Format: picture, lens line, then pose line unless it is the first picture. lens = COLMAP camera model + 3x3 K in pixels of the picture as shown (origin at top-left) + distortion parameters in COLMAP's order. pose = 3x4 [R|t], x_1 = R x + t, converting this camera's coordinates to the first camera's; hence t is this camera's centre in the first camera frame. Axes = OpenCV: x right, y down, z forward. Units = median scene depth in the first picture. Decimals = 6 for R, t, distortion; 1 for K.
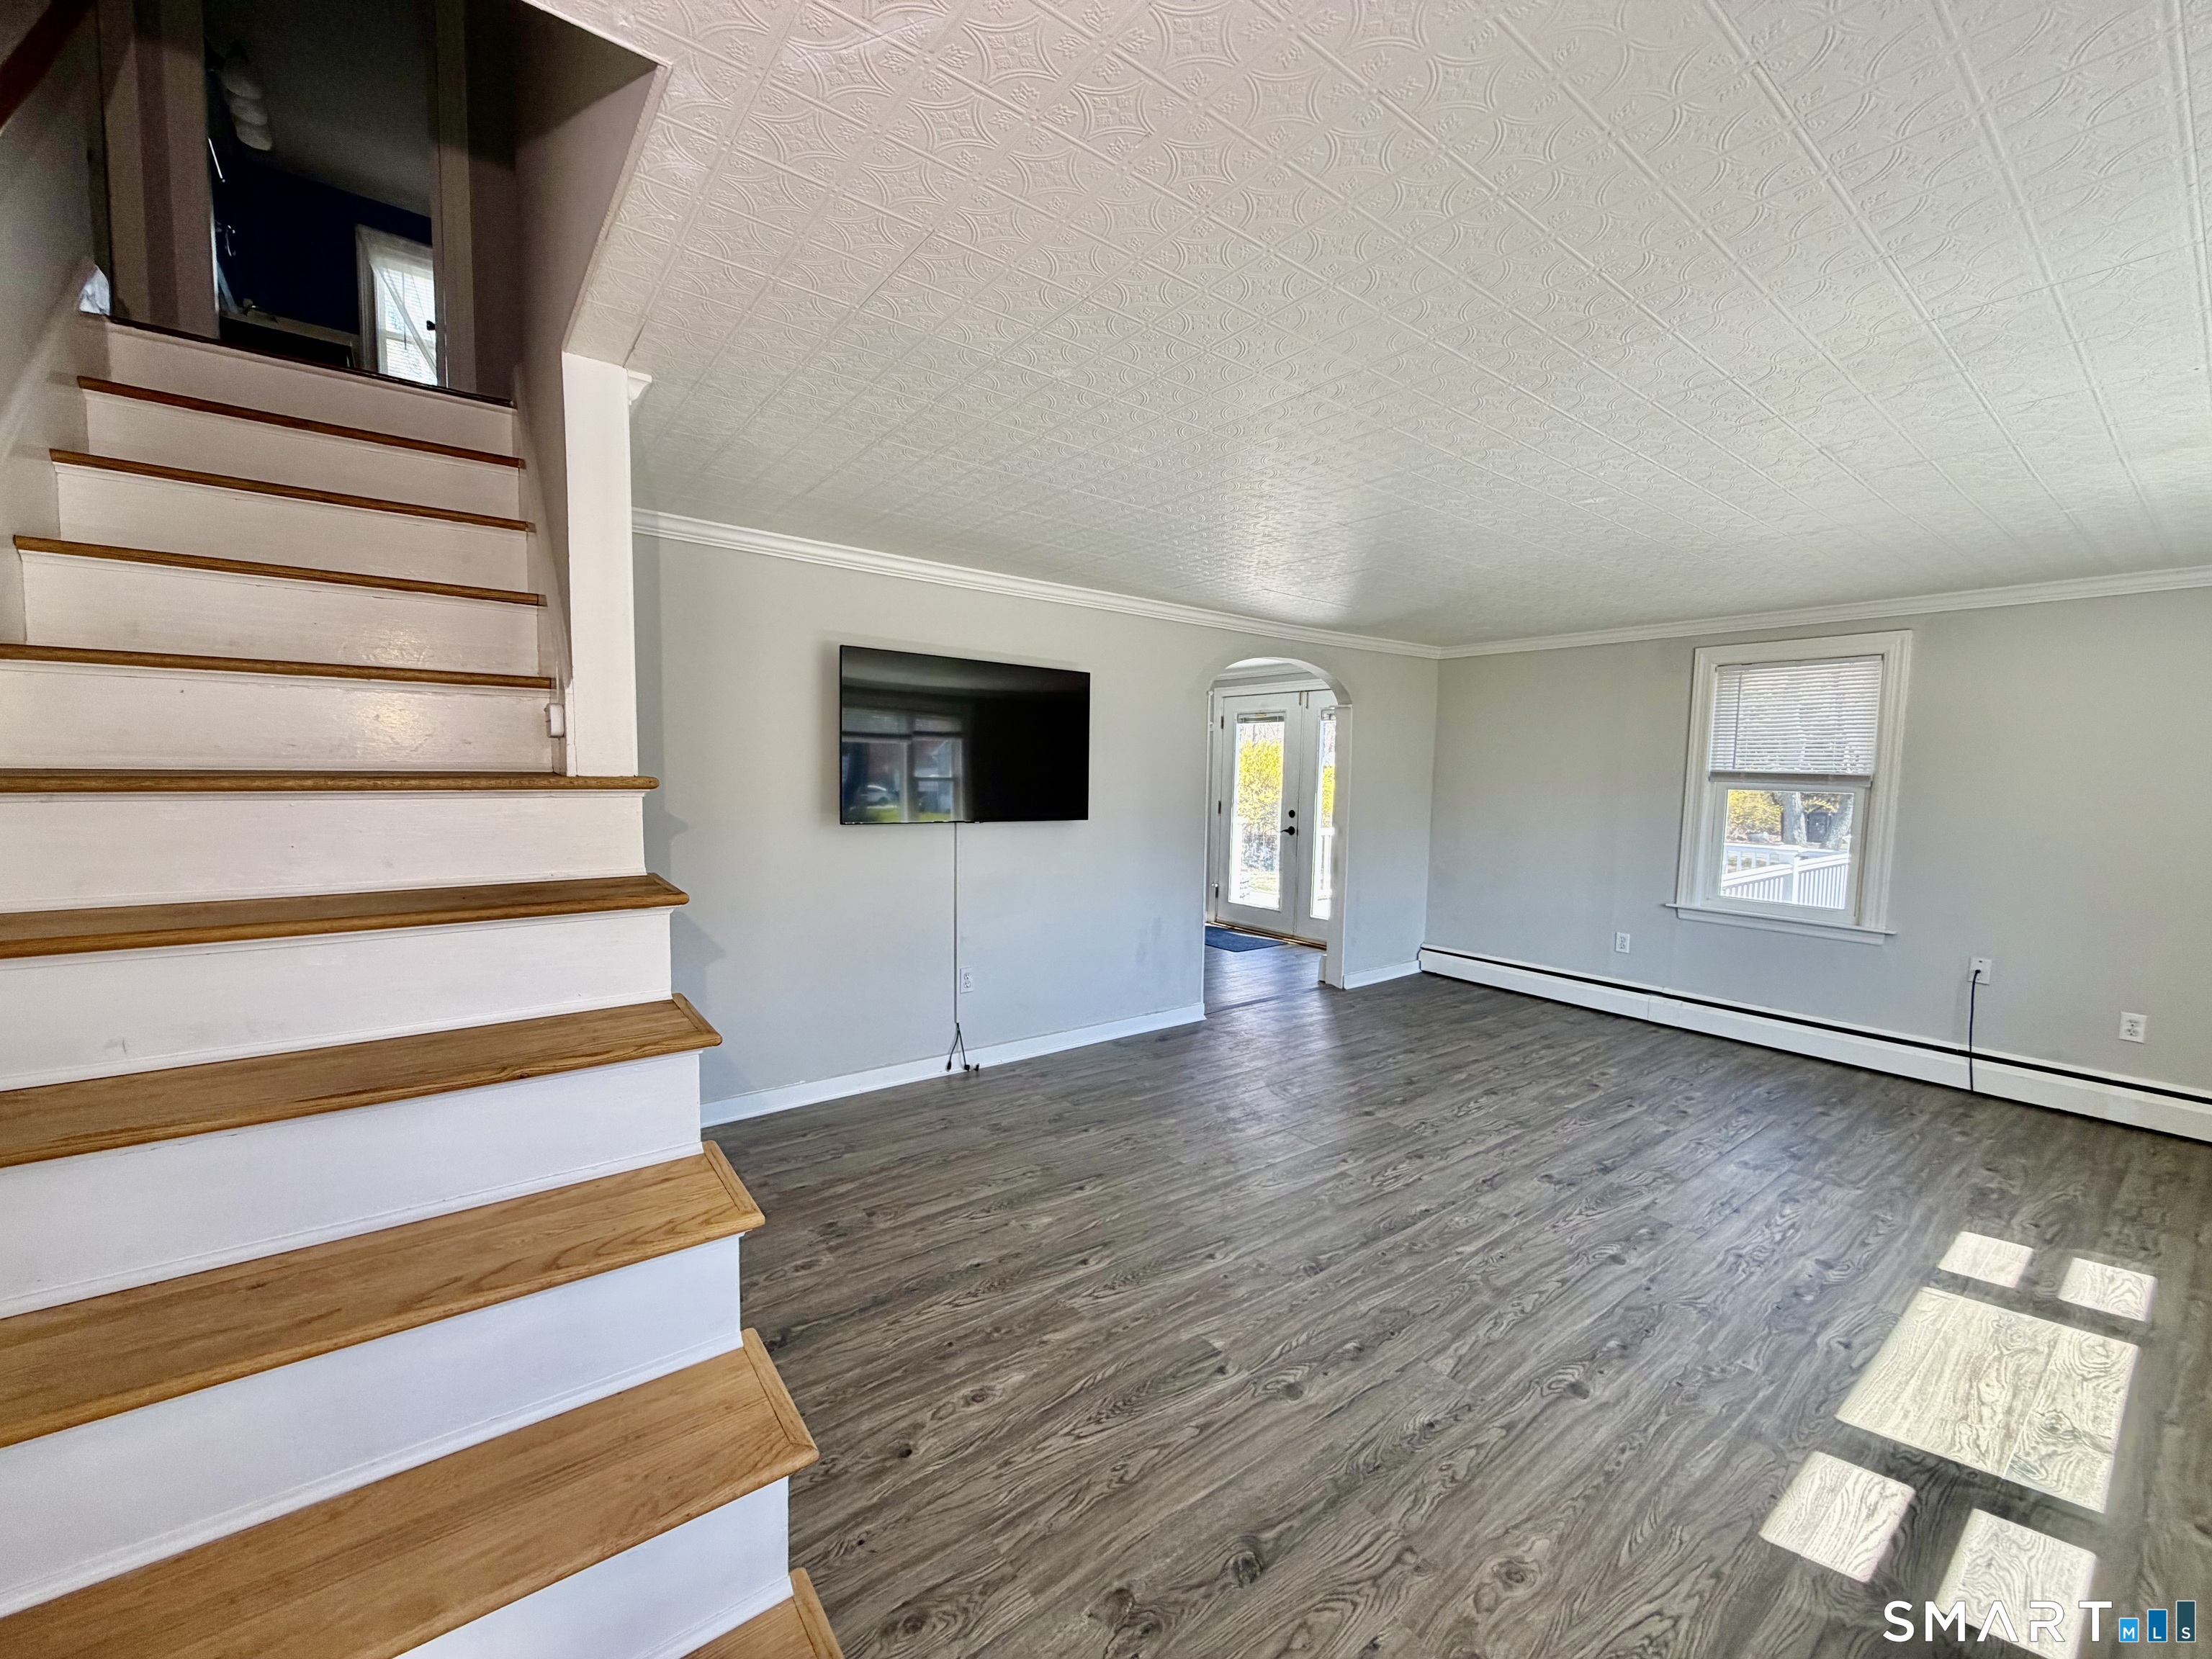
lens RADIAL K [[881.3, 0, 1104.4], [0, 881.3, 836.7], [0, 0, 1]] dist [-0.000573, 0.000631]
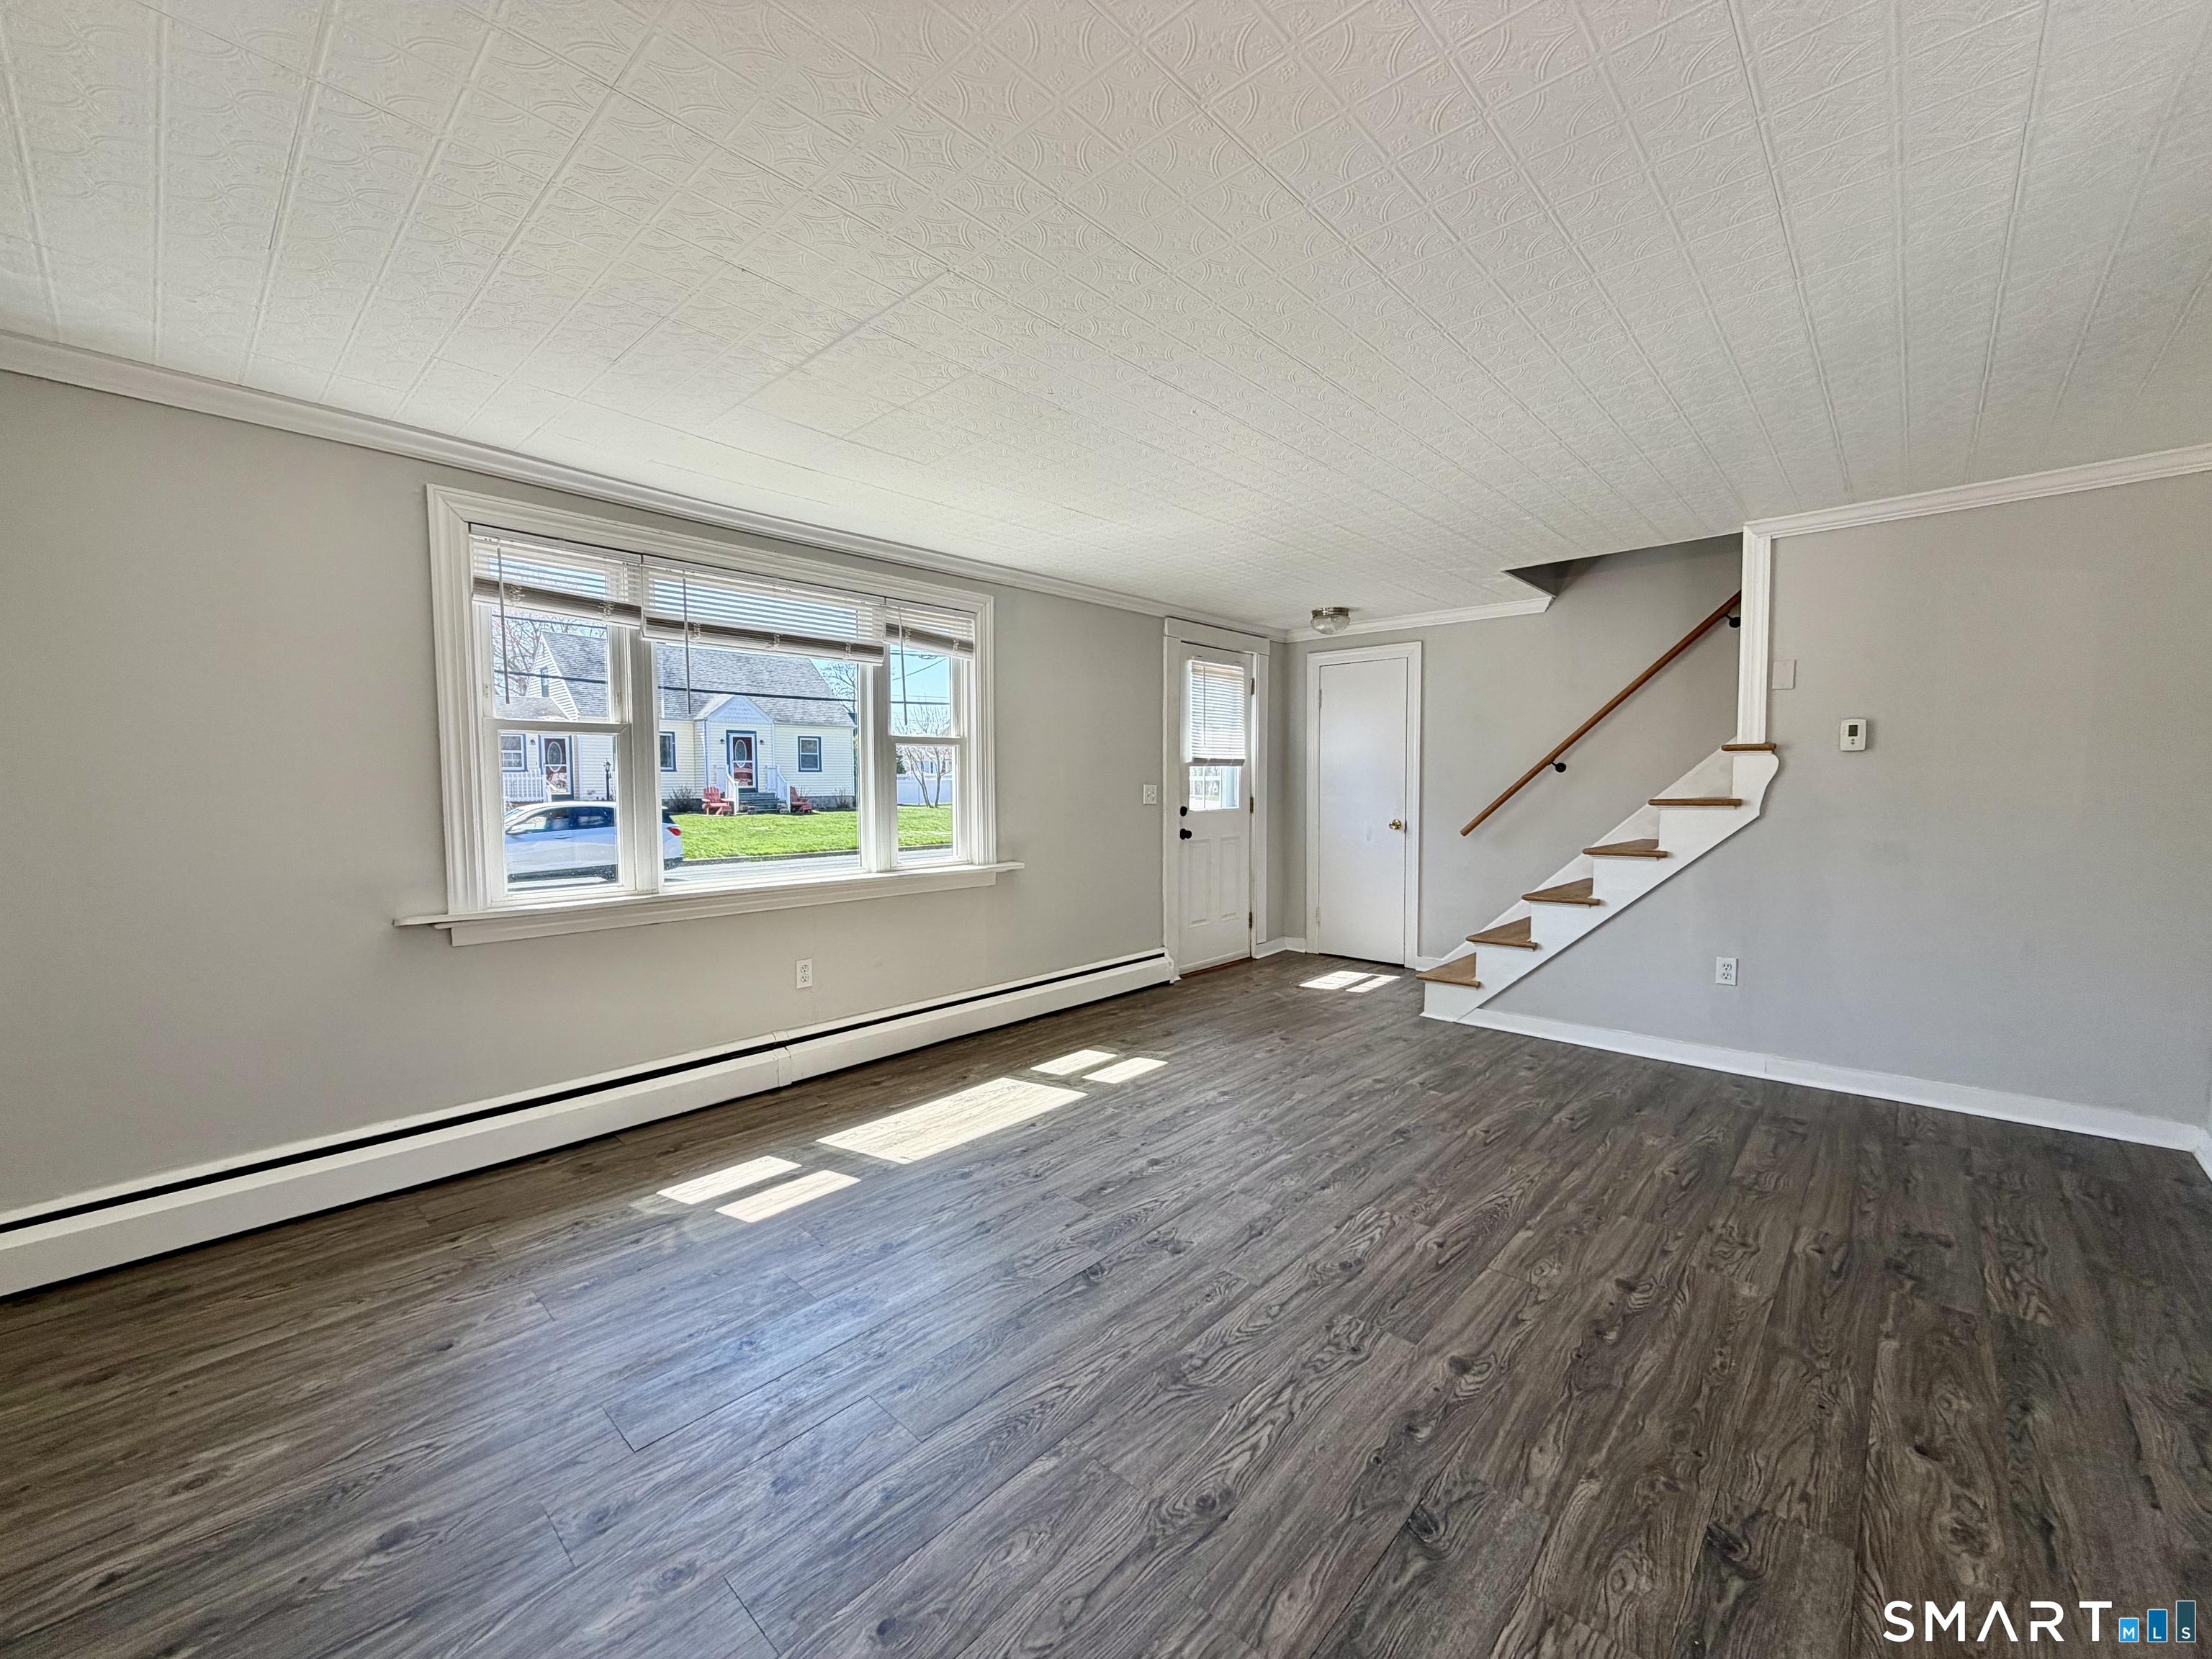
lens RADIAL K [[881.3, 0, 1104.9], [0, 881.3, 829.1], [0, 0, 1]] dist [-0.000573, 0.000631]
pose [[-0.984310, -0.005335, -0.176366, 0.838518], [-0.029148, 0.990726, 0.132708, -0.076581], [0.174022, 0.135767, -0.975338, 2.005113]]
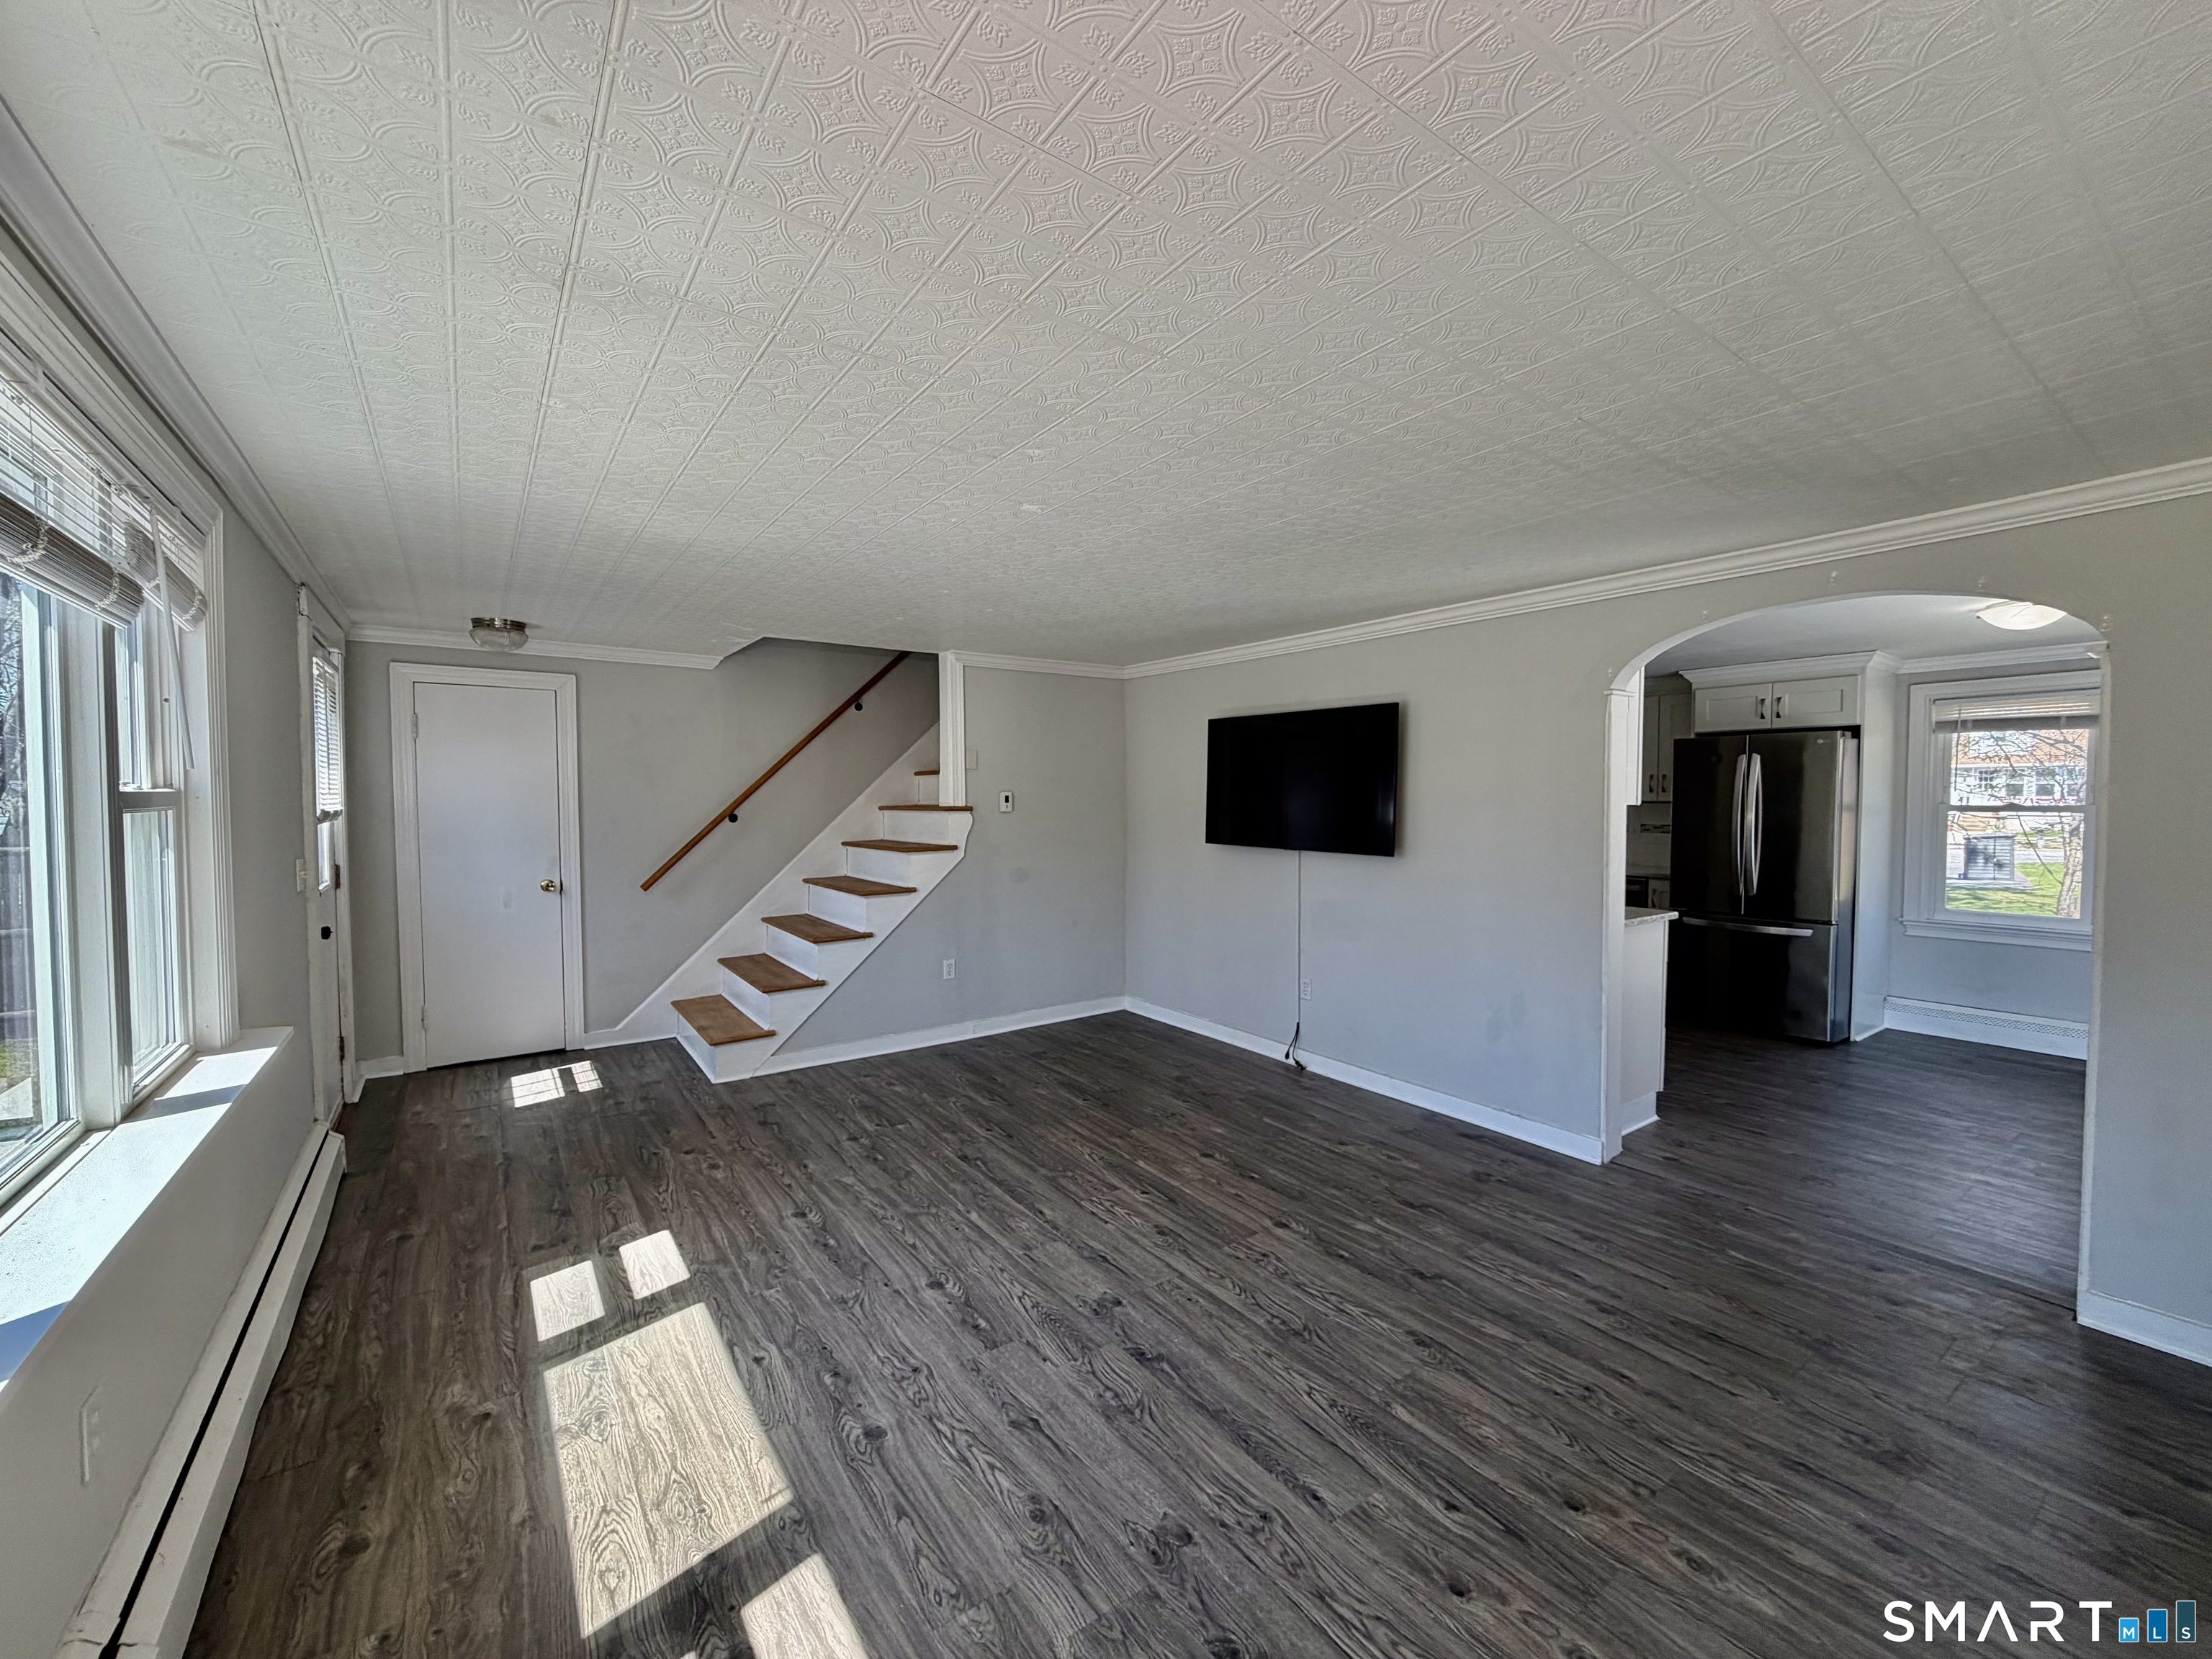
lens RADIAL K [[881.3, 0, 1091.5], [0, 881.3, 826.9], [0, 0, 1]] dist [-0.000573, 0.000631]
pose [[-0.034812, 0.014239, -0.999292, 1.560961], [-0.082882, 0.996413, 0.017085, -0.067115], [0.995951, 0.083418, -0.033507, 1.164740]]
